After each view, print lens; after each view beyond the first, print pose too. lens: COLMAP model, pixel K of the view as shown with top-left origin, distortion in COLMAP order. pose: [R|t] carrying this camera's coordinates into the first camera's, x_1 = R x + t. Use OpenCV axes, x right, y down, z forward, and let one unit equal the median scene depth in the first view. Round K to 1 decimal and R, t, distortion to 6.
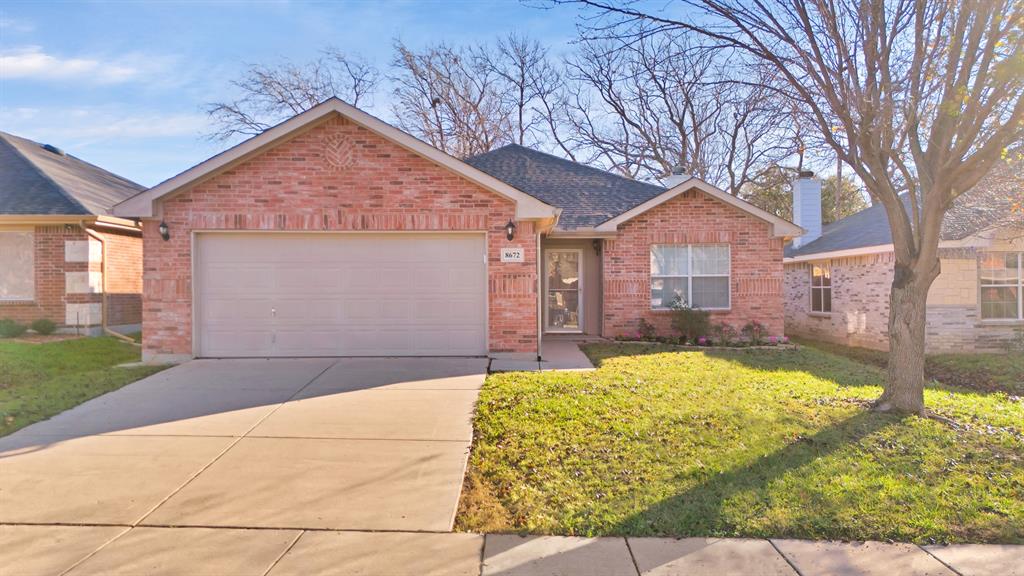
lens RADIAL K [[766.0, 0, 512.0], [0, 766.0, 288.0], [0, 0, 1]] dist [0.077571, -0.085003]
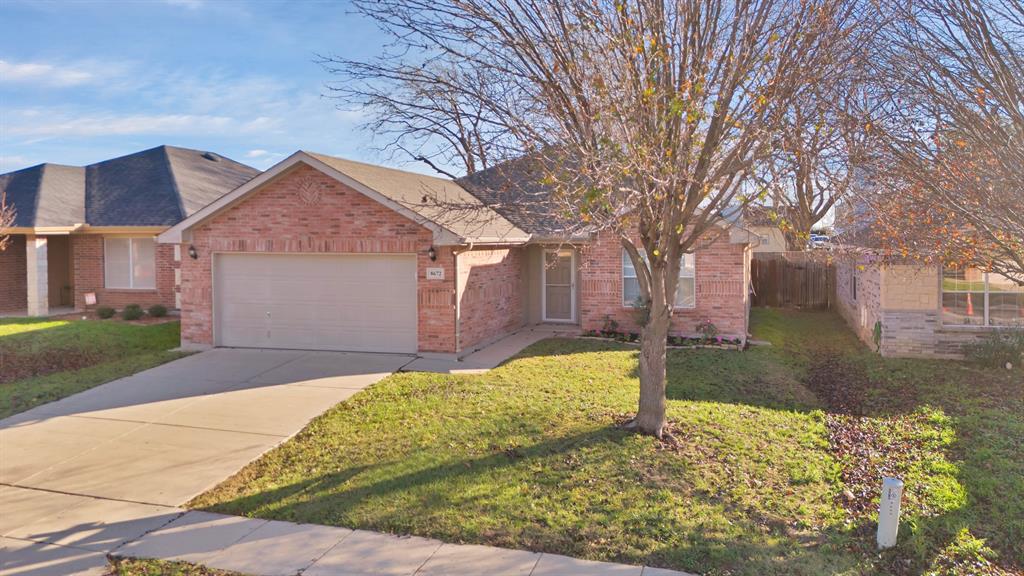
lens RADIAL K [[741.5, 0, 512.0], [0, 741.5, 268.1], [0, 0, 1]] dist [0.042389, -0.002581]
pose [[0.968566, 0.009412, -0.248577, 0.409608], [-0.000474, 0.999352, 0.035993, -0.093302], [0.248755, -0.034744, 0.967943, -0.116895]]
